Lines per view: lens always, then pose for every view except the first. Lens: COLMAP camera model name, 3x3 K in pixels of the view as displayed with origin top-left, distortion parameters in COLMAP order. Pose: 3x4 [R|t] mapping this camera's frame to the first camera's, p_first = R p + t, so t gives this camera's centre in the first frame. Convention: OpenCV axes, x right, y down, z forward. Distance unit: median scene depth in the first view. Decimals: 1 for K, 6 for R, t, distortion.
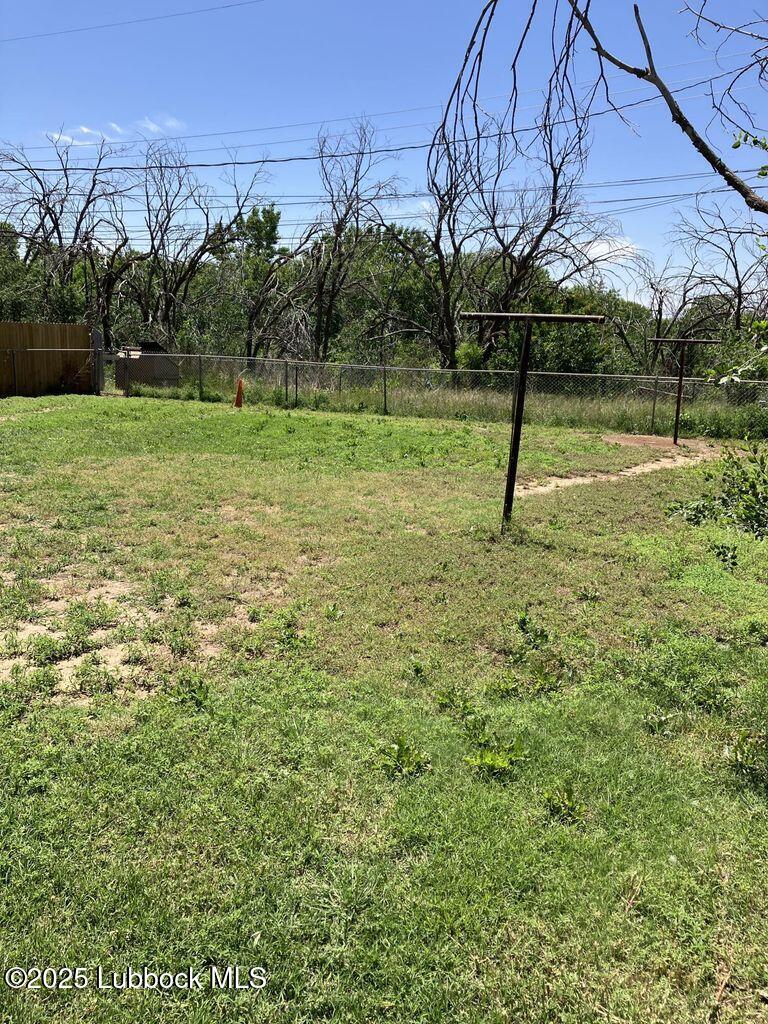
lens RADIAL K [[827.4, 0, 380.9], [0, 827.4, 516.2], [0, 0, 1]] dist [0.024890, -0.044412]
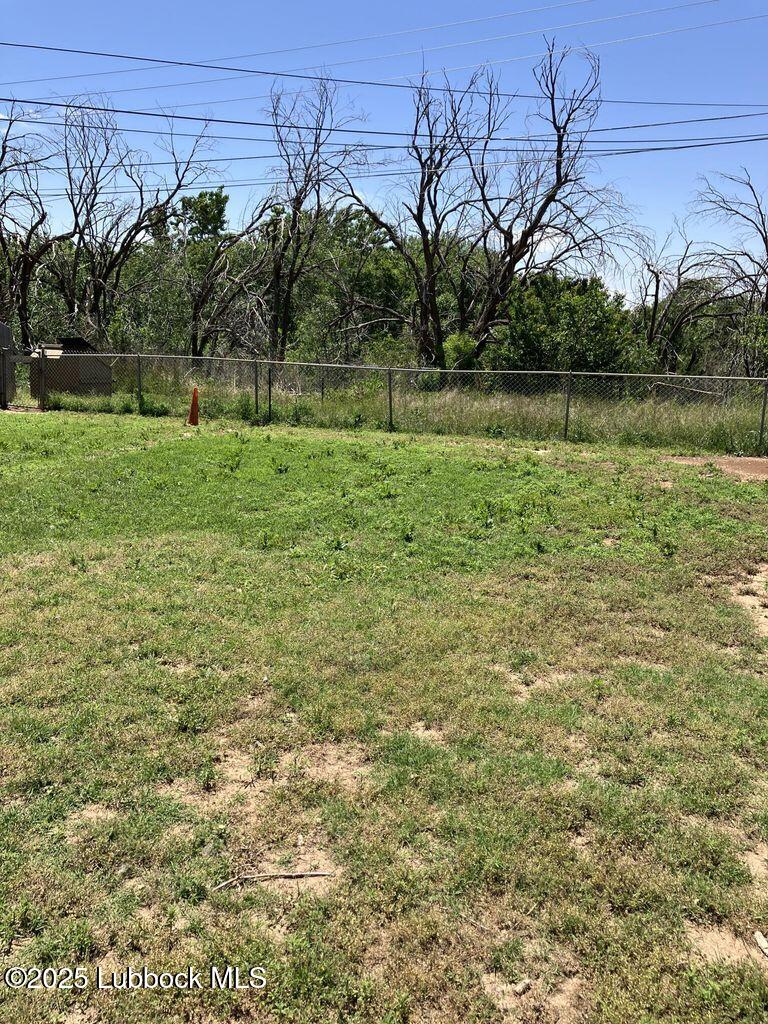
lens RADIAL K [[827.4, 0, 388.0], [0, 827.4, 507.4], [0, 0, 1]] dist [0.024890, -0.044412]
pose [[0.996749, -0.027476, 0.075736, -0.033693], [0.027430, 0.999622, 0.001647, -0.032095], [-0.075753, 0.000436, 0.997127, 0.145814]]
